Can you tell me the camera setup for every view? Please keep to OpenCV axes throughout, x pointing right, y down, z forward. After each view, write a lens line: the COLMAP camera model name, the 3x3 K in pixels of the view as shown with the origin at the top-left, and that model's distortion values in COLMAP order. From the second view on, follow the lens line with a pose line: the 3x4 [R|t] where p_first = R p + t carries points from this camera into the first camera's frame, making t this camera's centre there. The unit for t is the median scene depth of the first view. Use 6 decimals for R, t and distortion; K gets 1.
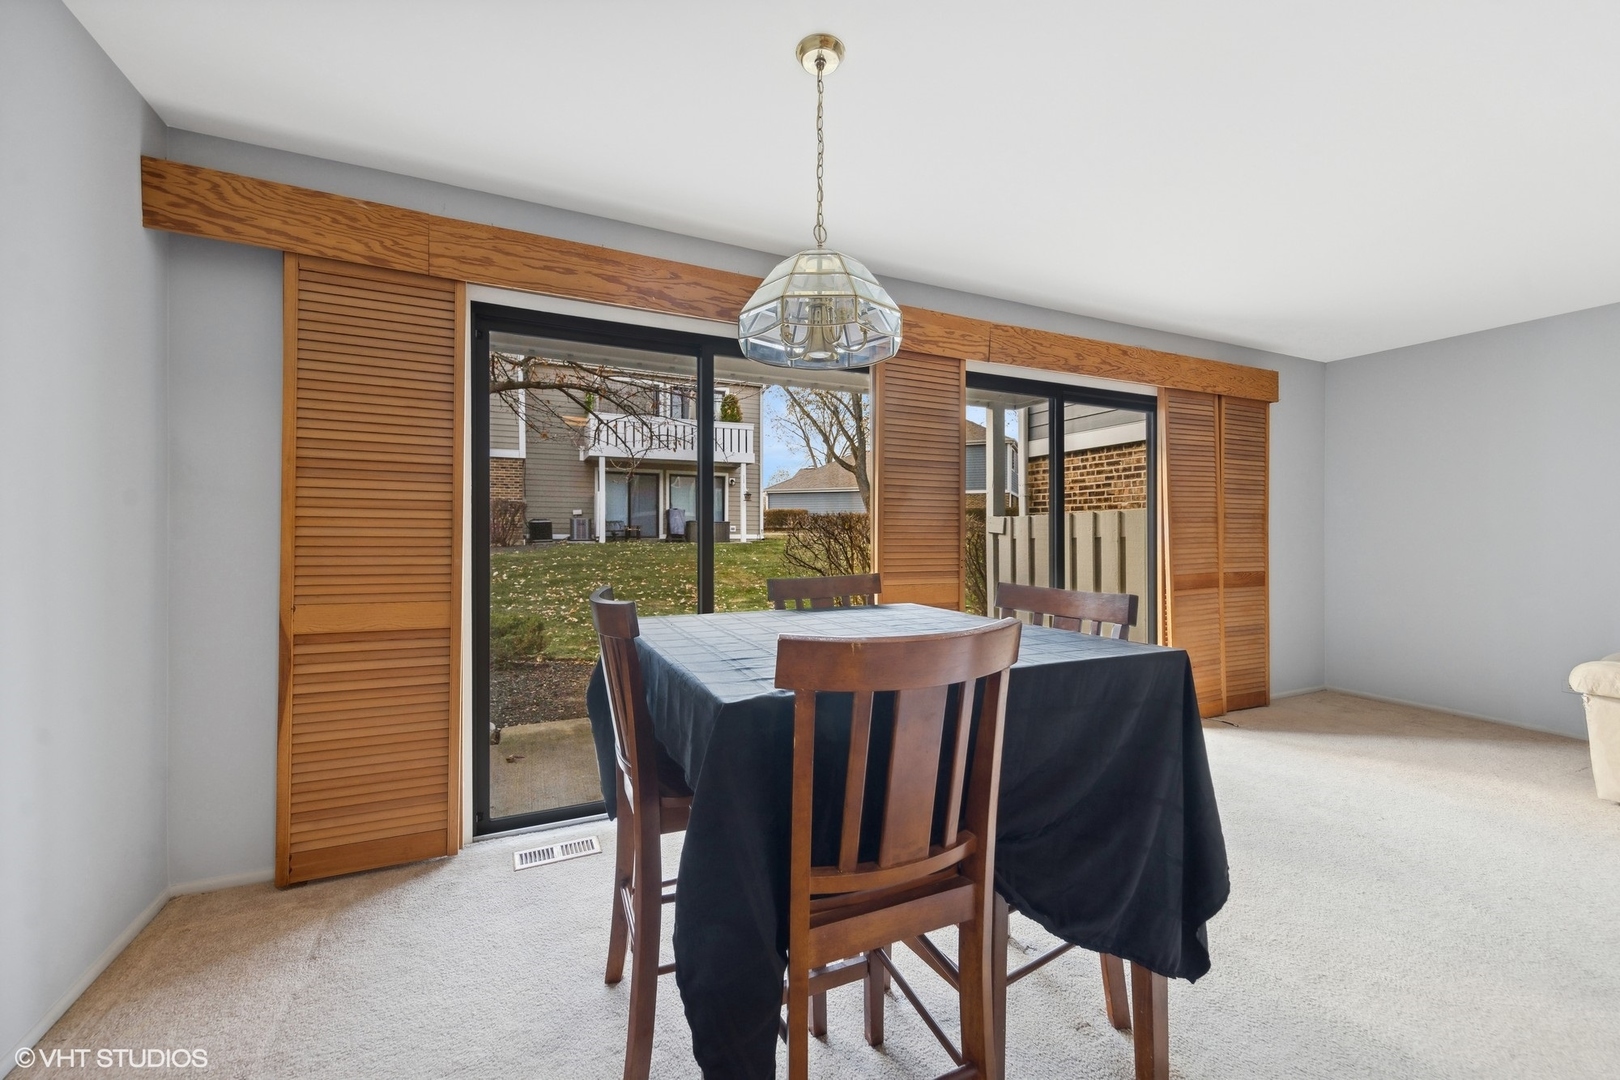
lens RADIAL K [[633.8, 0, 824.8], [0, 633.8, 543.4], [0, 0, 1]] dist [0.009330, 0.000001]
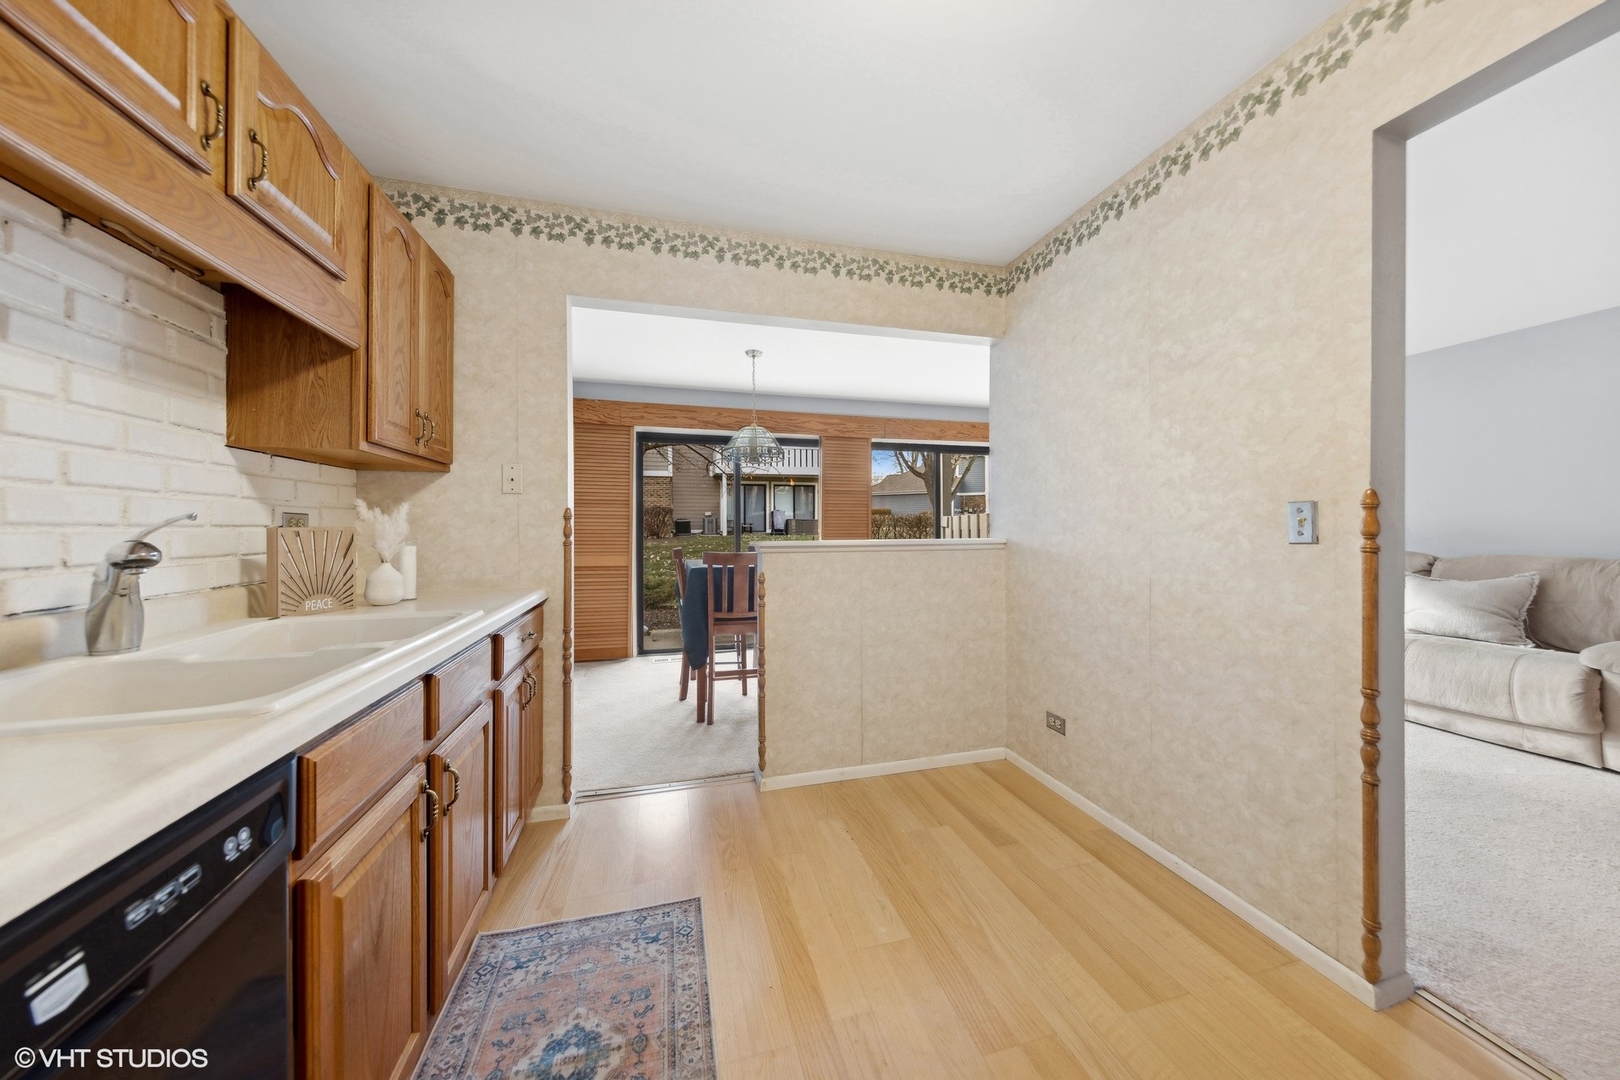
lens RADIAL K [[536.9, 0, 826.9], [0, 536.9, 527.0], [0, 0, 1]] dist [0.000824, 0.000090]
pose [[0.985860, -0.006957, -0.167424, 0.254914], [0.003973, 0.999827, -0.018151, 0.008714], [0.167521, 0.017230, 0.985718, -0.452712]]
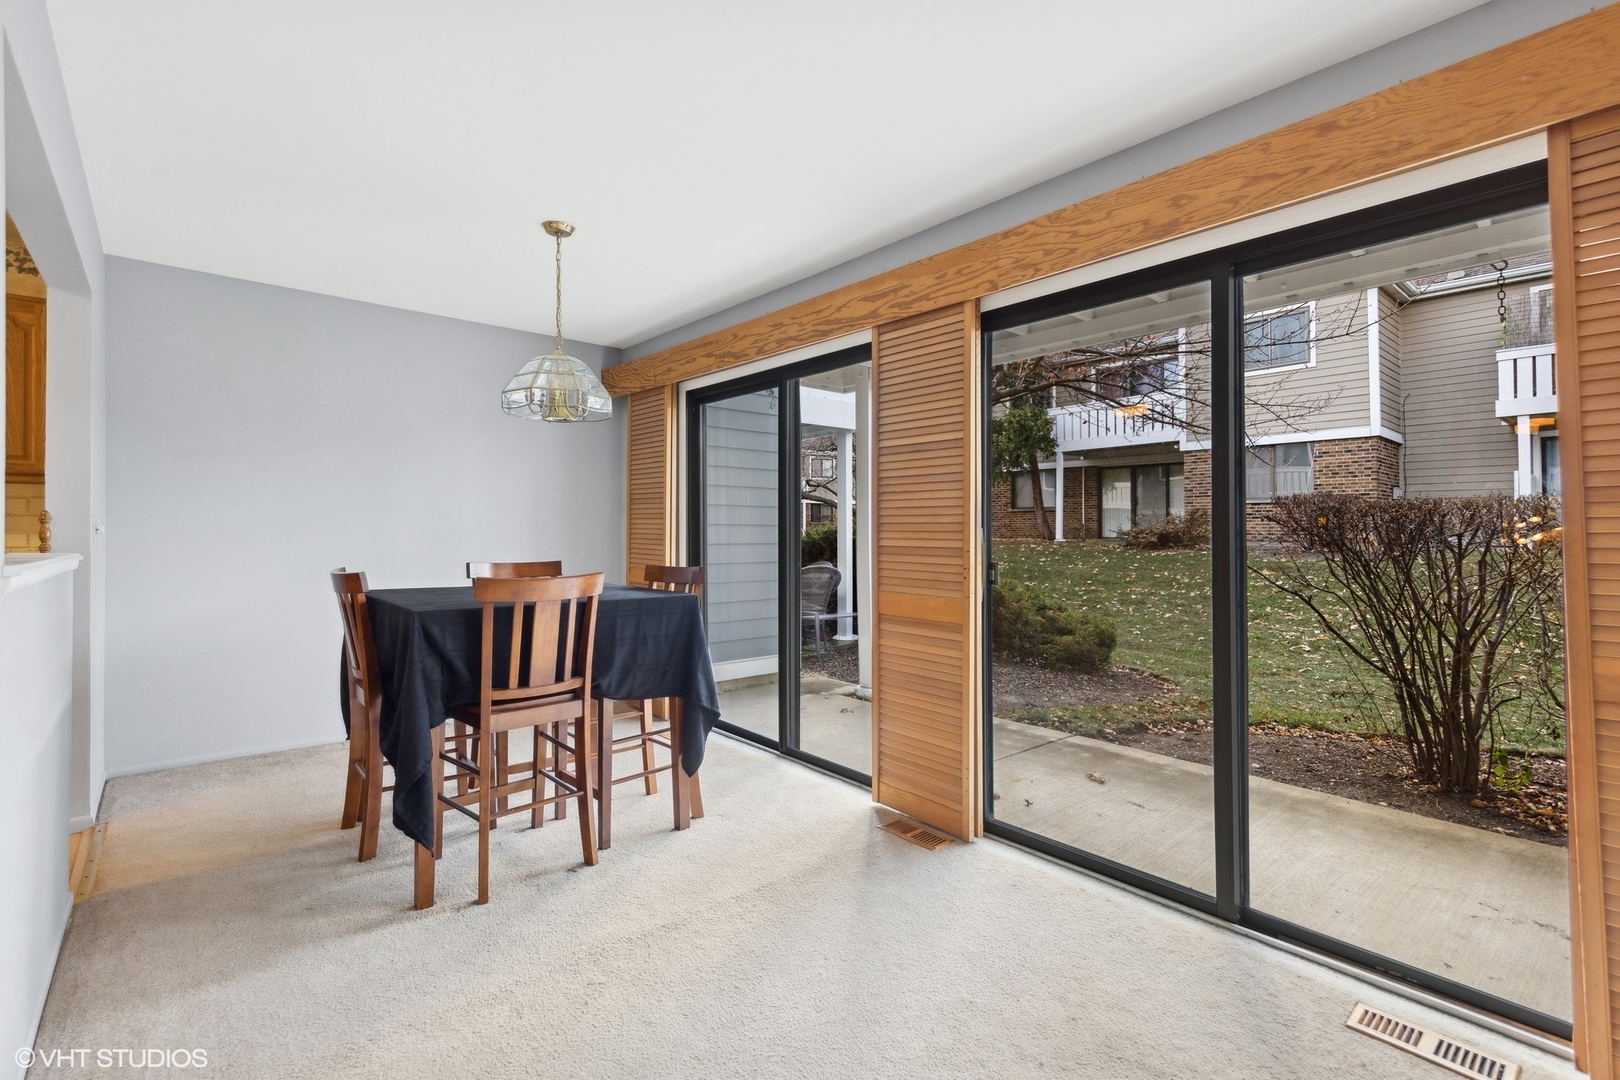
lens RADIAL K [[732.0, 0, 790.8], [0, 732.0, 516.7], [0, 0, 1]] dist [0.008905, -0.000561]
pose [[0.254058, -0.021962, -0.966939, 0.702409], [-0.018283, 0.999454, -0.027504, -0.005336], [0.967016, 0.024666, 0.253518, 0.414152]]
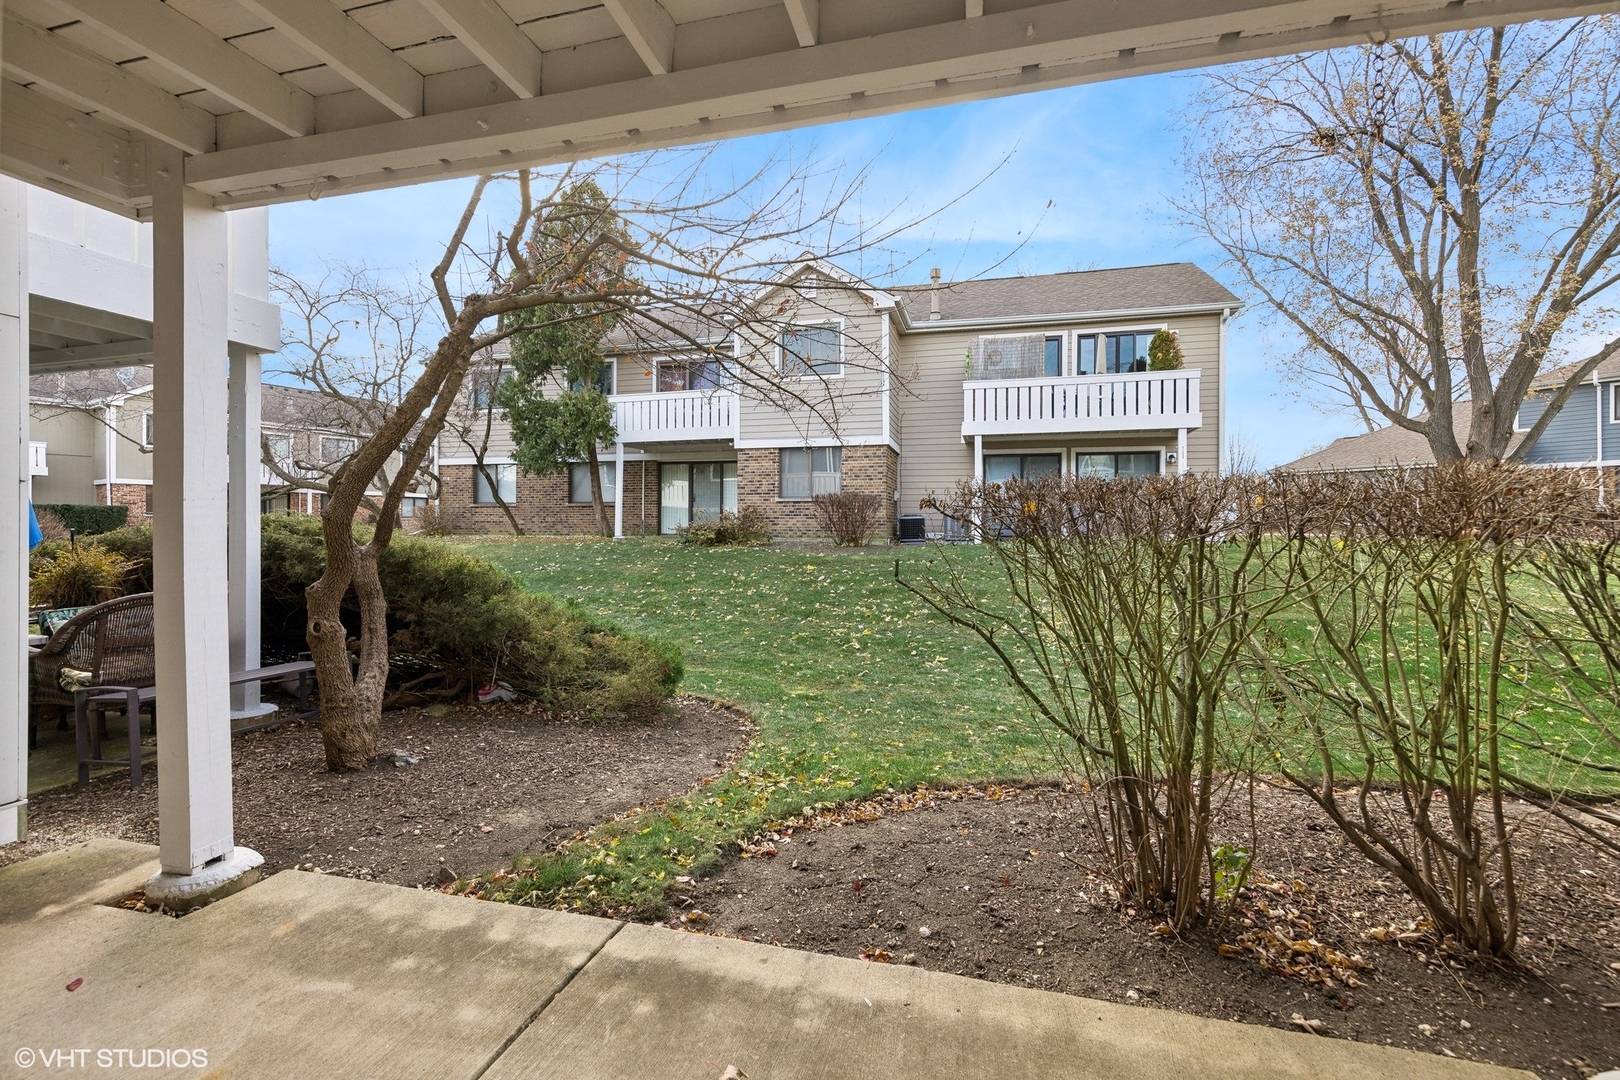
lens RADIAL K [[705.1, 0, 807.1], [0, 705.1, 527.9], [0, 0, 1]] dist [-0.000794, 0.000188]
pose [[0.761450, -0.001929, -0.648221, 0.237764], [-0.012427, 0.999768, -0.017573, -0.010062], [0.648105, 0.021437, 0.761249, 0.756098]]
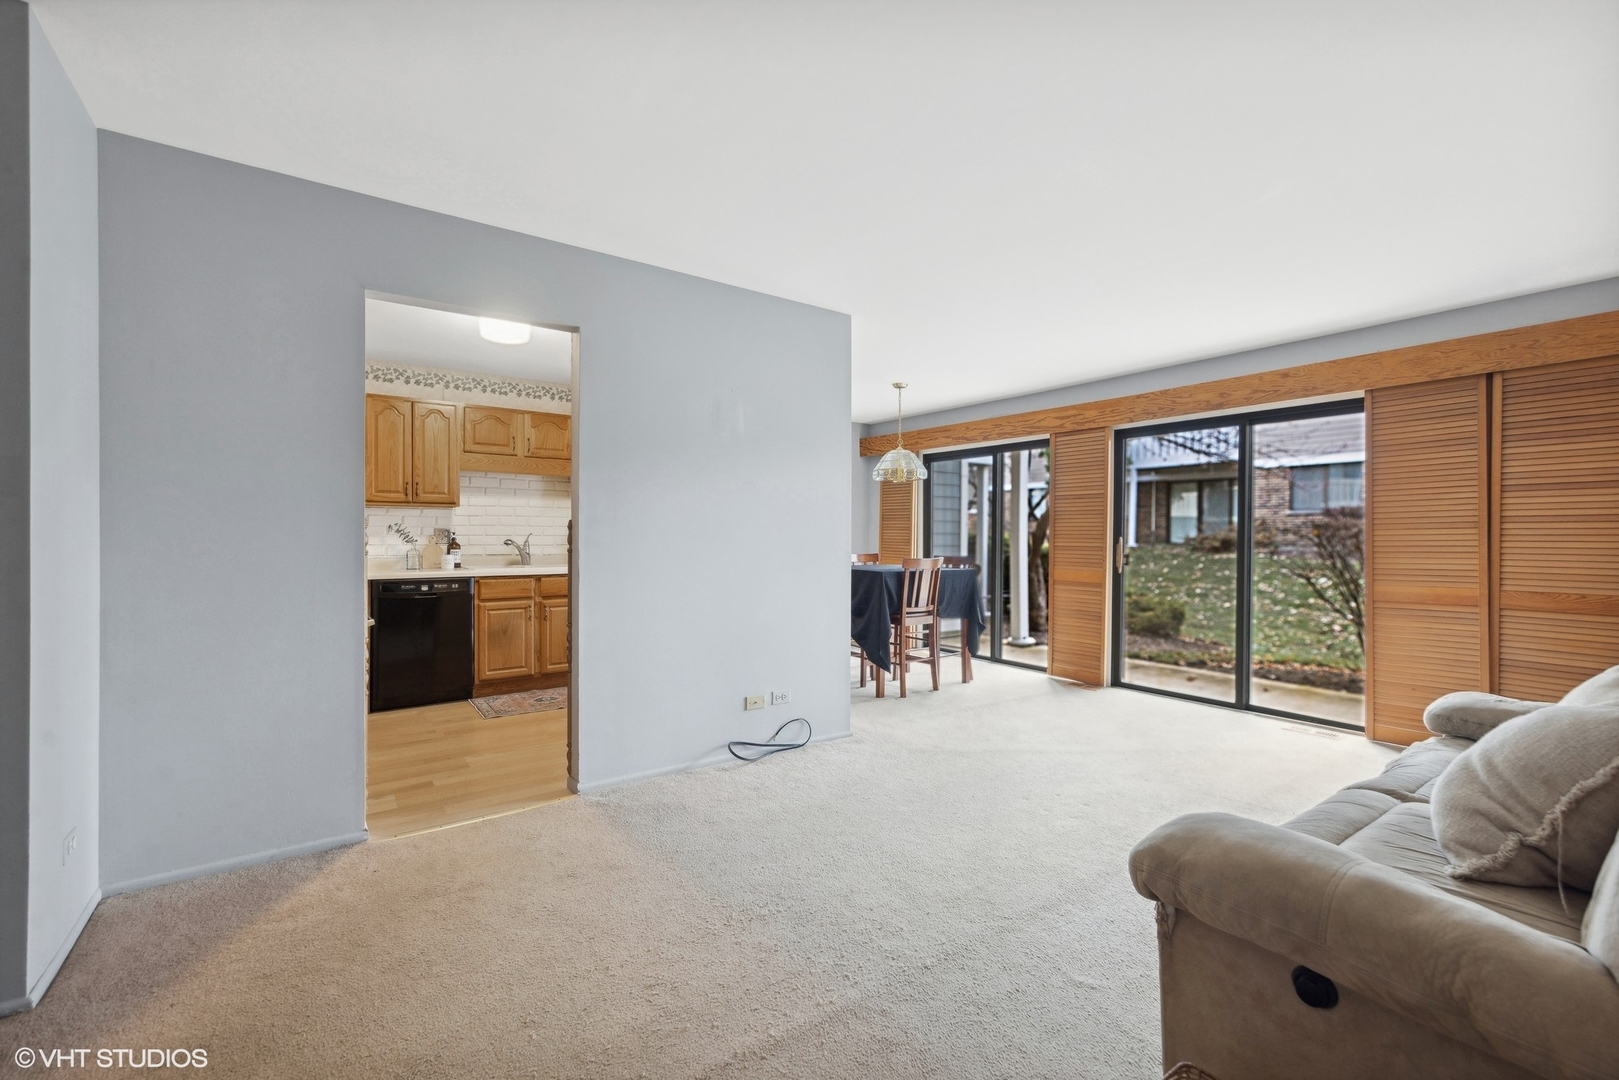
lens RADIAL K [[696.8, 0, 805.7], [0, 696.8, 541.5], [0, 0, 1]] dist [0.018253, 0.000057]
pose [[0.181545, 0.006016, -0.983364, 1.224276], [-0.022283, 0.999750, 0.002002, 0.001552], [0.983130, 0.021549, 0.181633, -0.021523]]
